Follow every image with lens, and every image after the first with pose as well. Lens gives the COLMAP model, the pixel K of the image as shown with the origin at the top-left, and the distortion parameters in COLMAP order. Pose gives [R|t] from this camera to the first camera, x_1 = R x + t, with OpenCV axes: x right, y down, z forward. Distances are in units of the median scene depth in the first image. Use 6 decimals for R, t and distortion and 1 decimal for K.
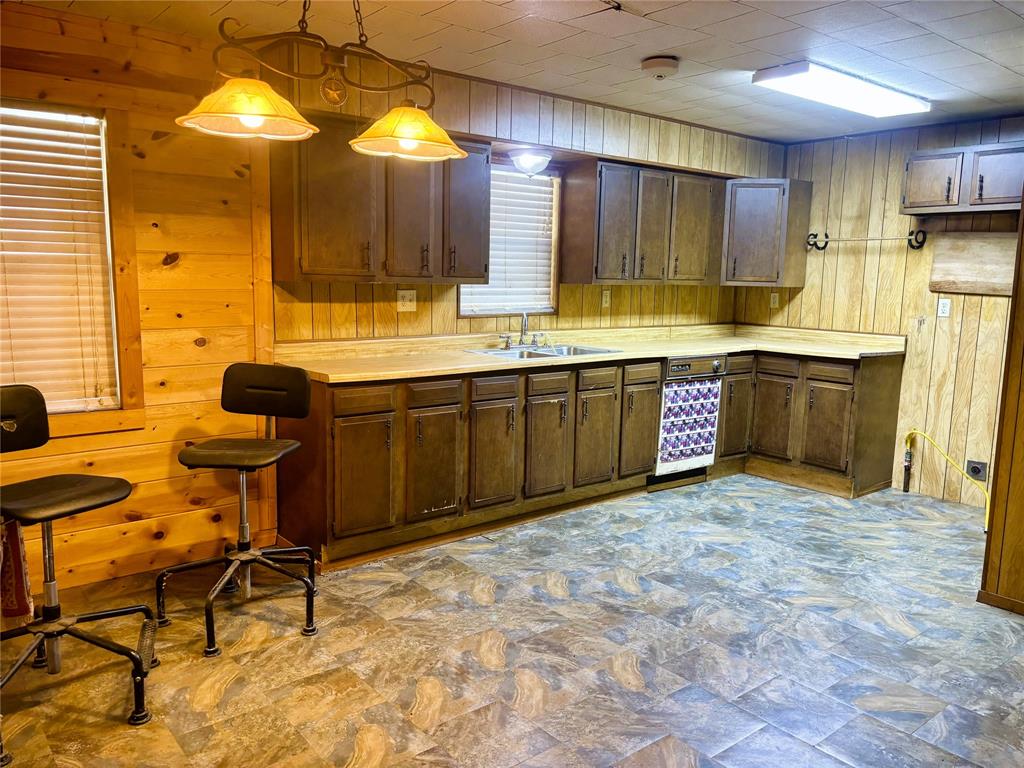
lens RADIAL K [[773.5, 0, 511.1], [0, 773.5, 387.9], [0, 0, 1]] dist [0.033977, -0.011351]
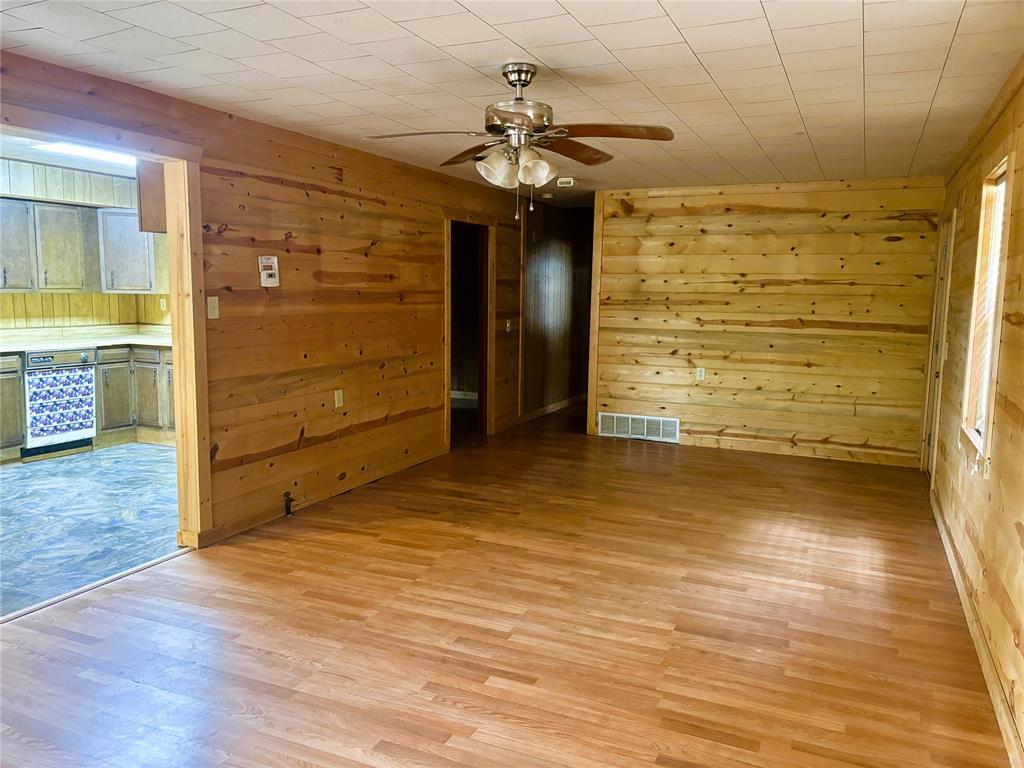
lens RADIAL K [[773.5, 0, 513.7], [0, 773.5, 380.4], [0, 0, 1]] dist [0.033977, -0.011351]
pose [[0.890032, -0.059804, 0.451959, 0.308905], [0.066383, 0.997793, 0.001304, 0.053835], [-0.451039, 0.028841, 0.892038, -0.444293]]
